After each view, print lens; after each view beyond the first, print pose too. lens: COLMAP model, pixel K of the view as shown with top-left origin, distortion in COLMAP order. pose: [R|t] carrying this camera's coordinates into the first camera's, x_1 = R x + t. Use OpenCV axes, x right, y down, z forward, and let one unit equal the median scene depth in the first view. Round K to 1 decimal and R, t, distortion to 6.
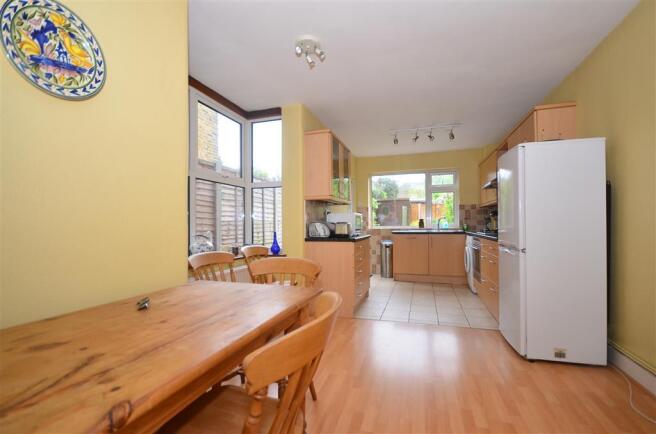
lens RADIAL K [[287.0, 0, 331.6], [0, 287.0, 220.1], [0, 0, 1]] dist [-0.002419, -0.000356]
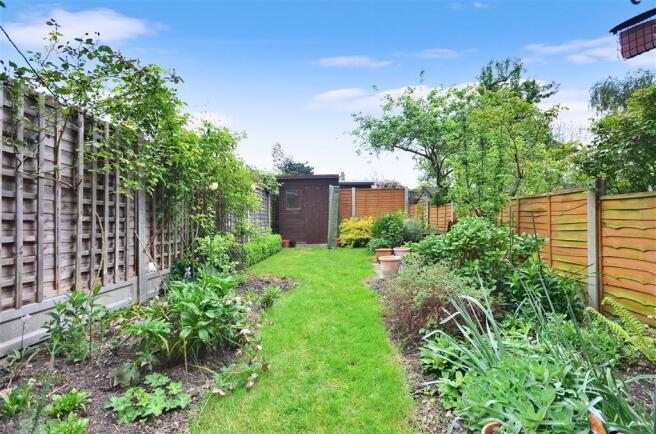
lens RADIAL K [[287.0, 0, 331.6], [0, 287.0, 220.1], [0, 0, 1]] dist [-0.002419, -0.000356]
pose [[0.956095, 0.008202, 0.292941, 0.300271], [-0.008853, 0.999960, 0.000898, 0.012512], [-0.292922, -0.003452, 0.956130, 1.416668]]
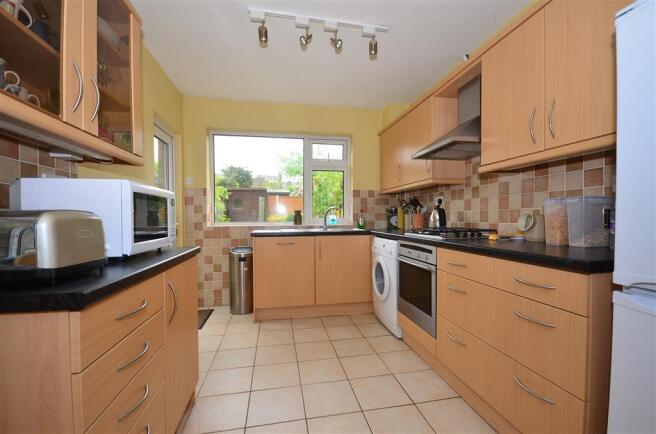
lens RADIAL K [[287.0, 0, 331.6], [0, 287.0, 220.1], [0, 0, 1]] dist [-0.002419, -0.000356]
pose [[0.876601, -0.001739, 0.481215, 0.076156], [-0.007604, 0.999819, 0.017465, 0.005143], [-0.481158, -0.018969, 0.876429, 0.417738]]
